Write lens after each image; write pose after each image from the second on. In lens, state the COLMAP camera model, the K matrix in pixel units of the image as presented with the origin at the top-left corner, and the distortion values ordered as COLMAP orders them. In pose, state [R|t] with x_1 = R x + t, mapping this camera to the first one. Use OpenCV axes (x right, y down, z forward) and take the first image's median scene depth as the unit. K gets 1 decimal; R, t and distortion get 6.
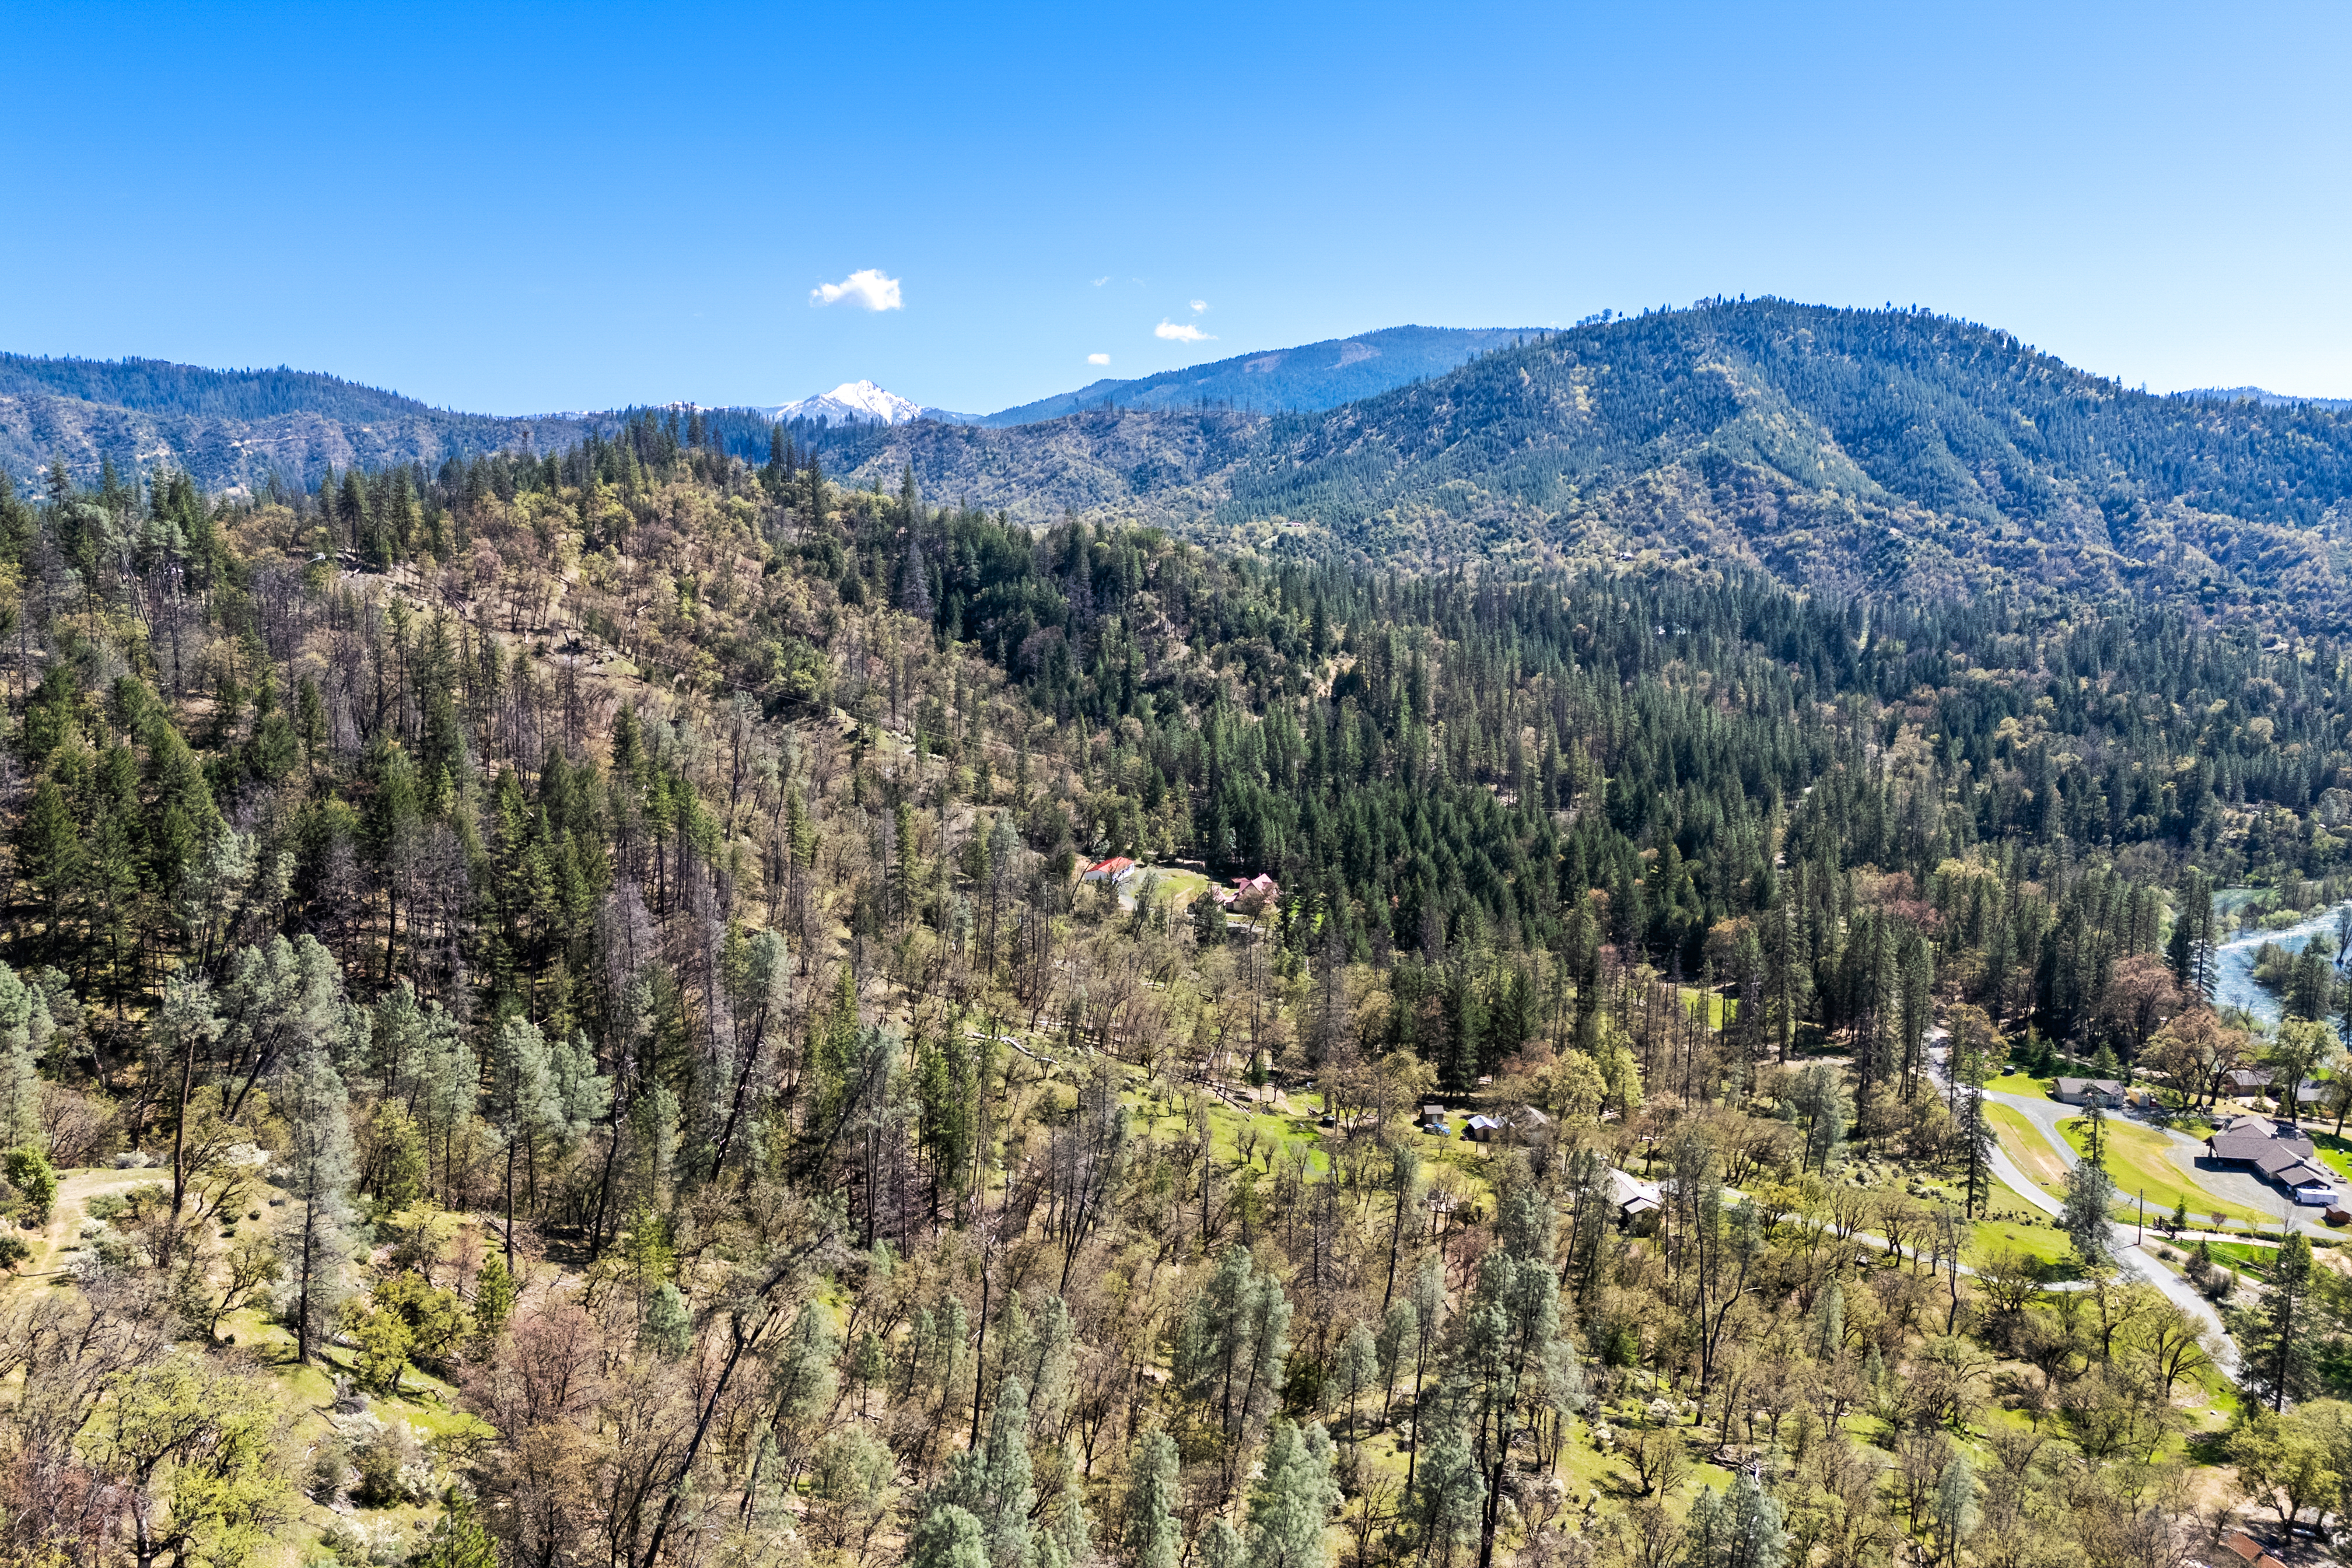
lens RADIAL K [[1758.6, 0, 1184.9], [0, 1758.6, 754.6], [0, 0, 1]] dist [0.125103, -0.156707]
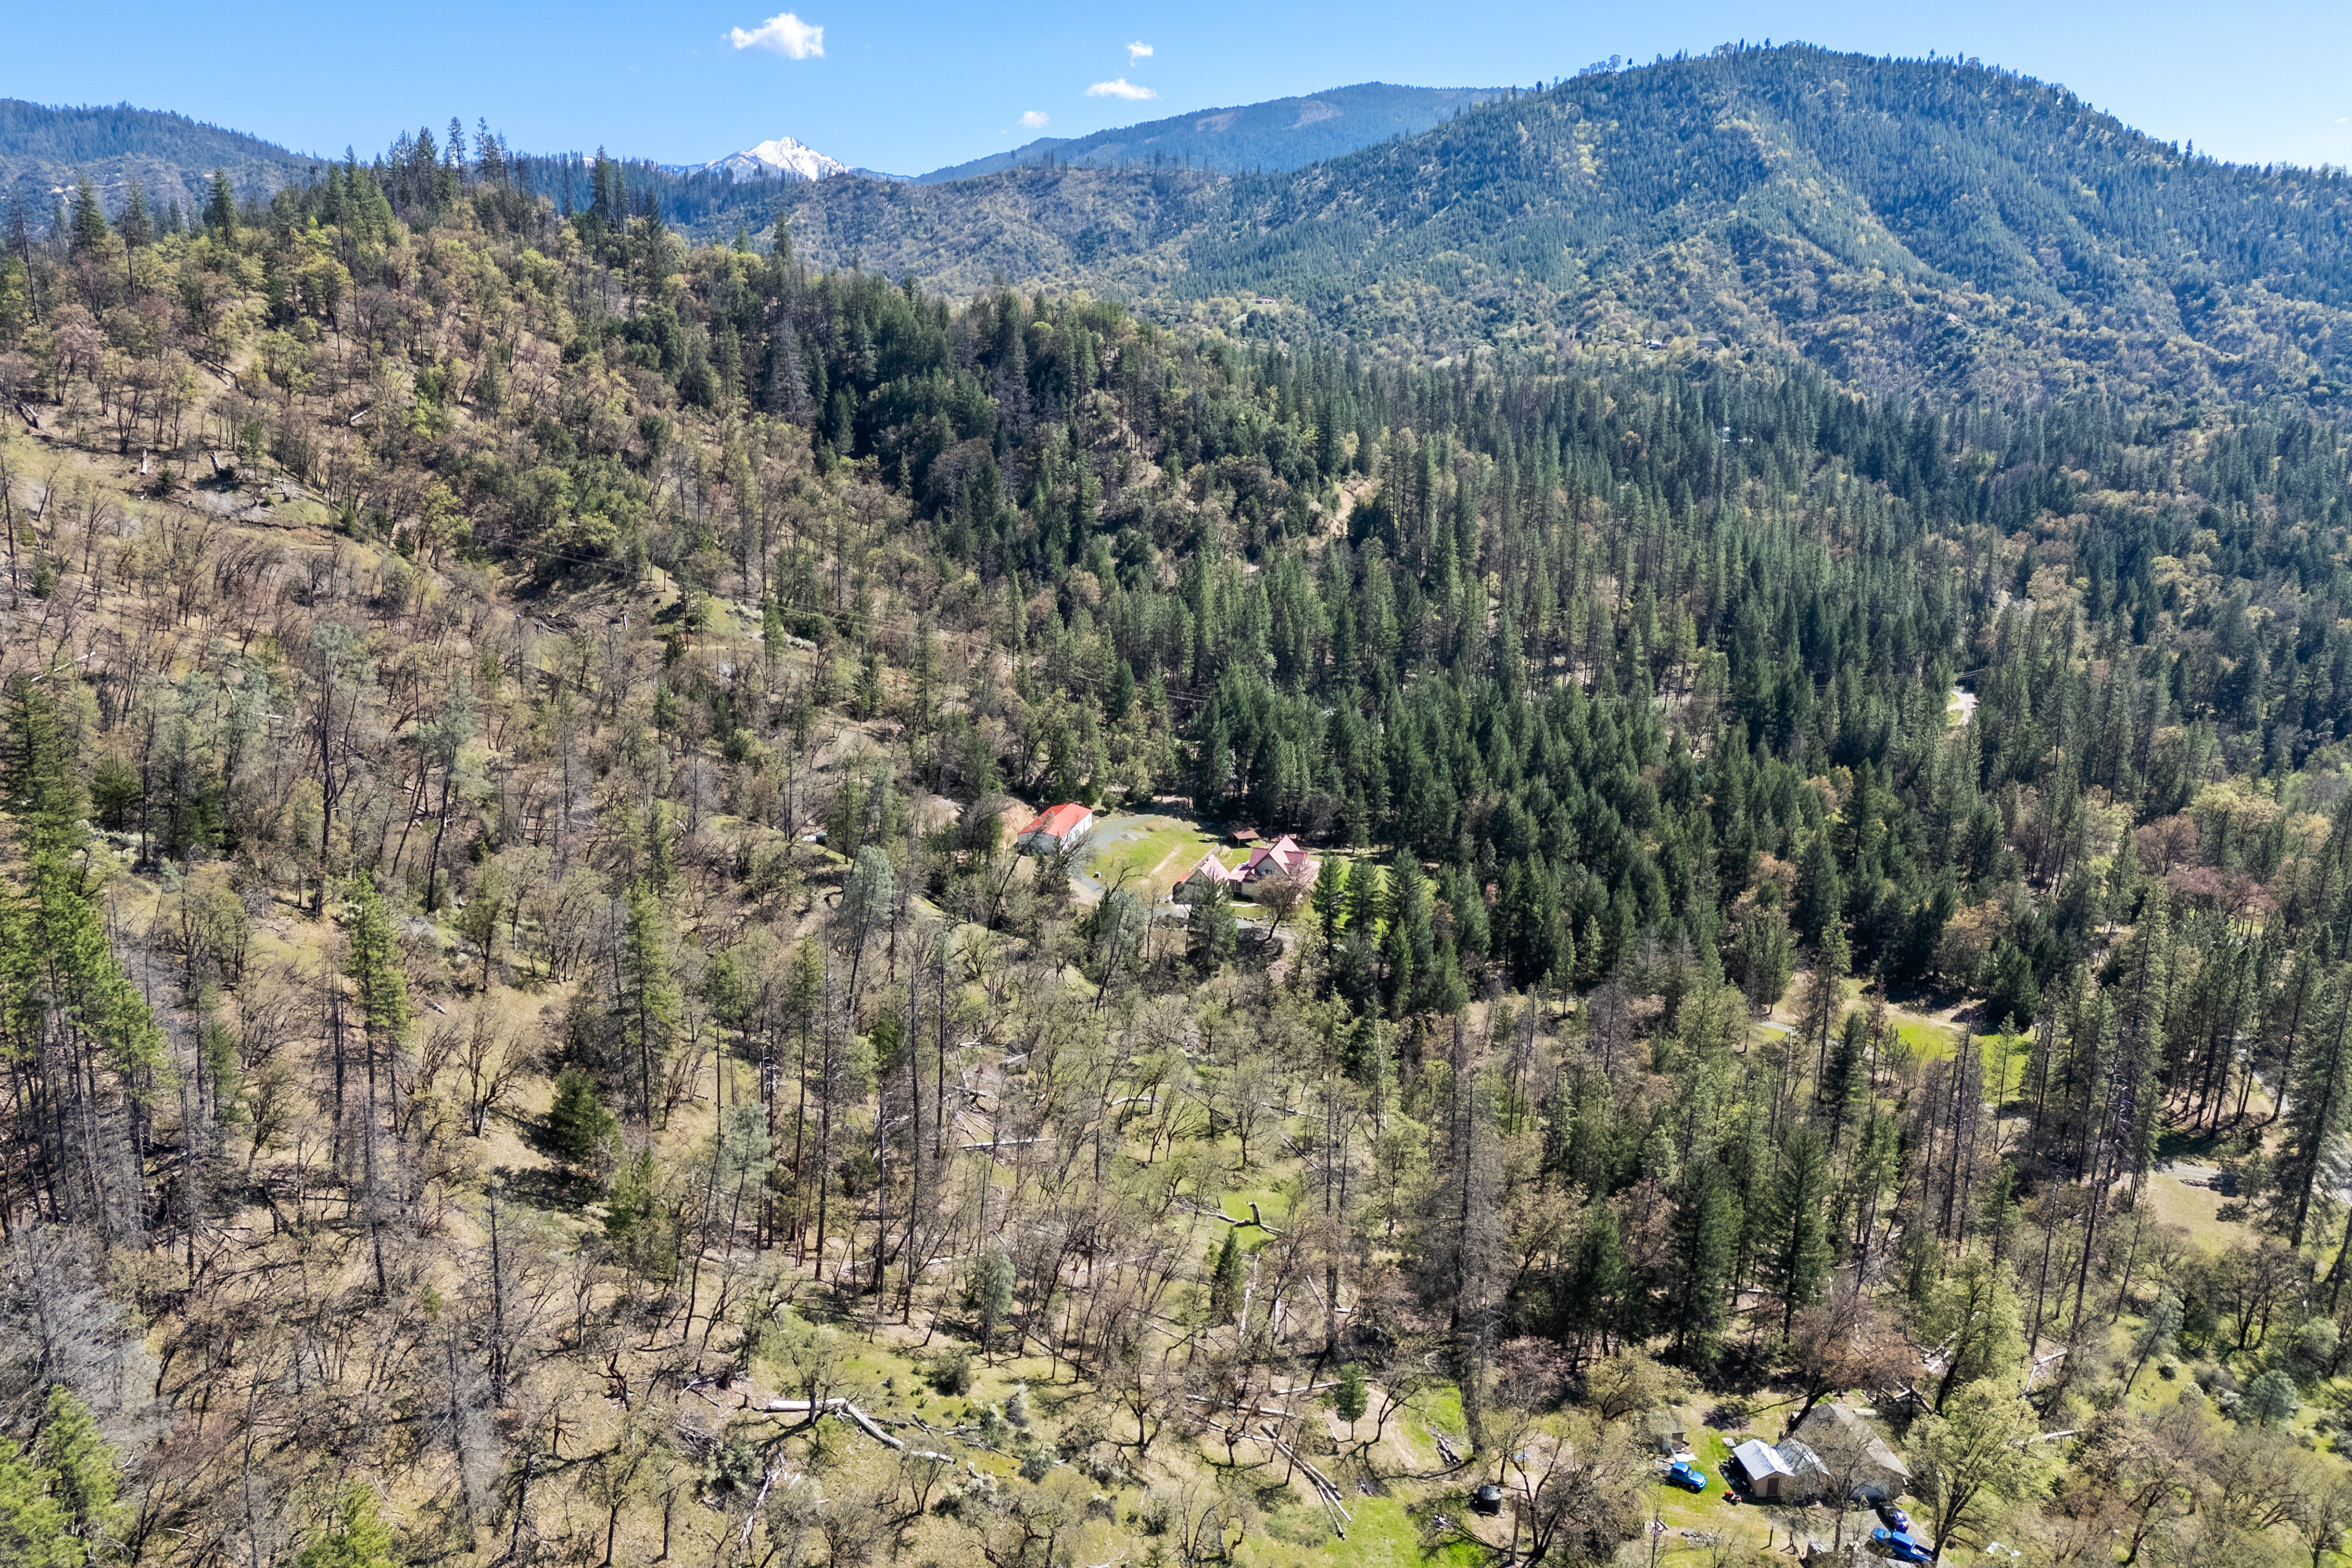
lens RADIAL K [[1741.2, 0, 1184.3], [0, 1741.2, 773.2], [0, 0, 1]] dist [0.066133, -0.048738]
pose [[0.999437, 0.003463, 0.033387, -0.010898], [-0.007893, 0.991019, 0.133485, -0.030369], [-0.032625, -0.133673, 0.990488, 0.238768]]
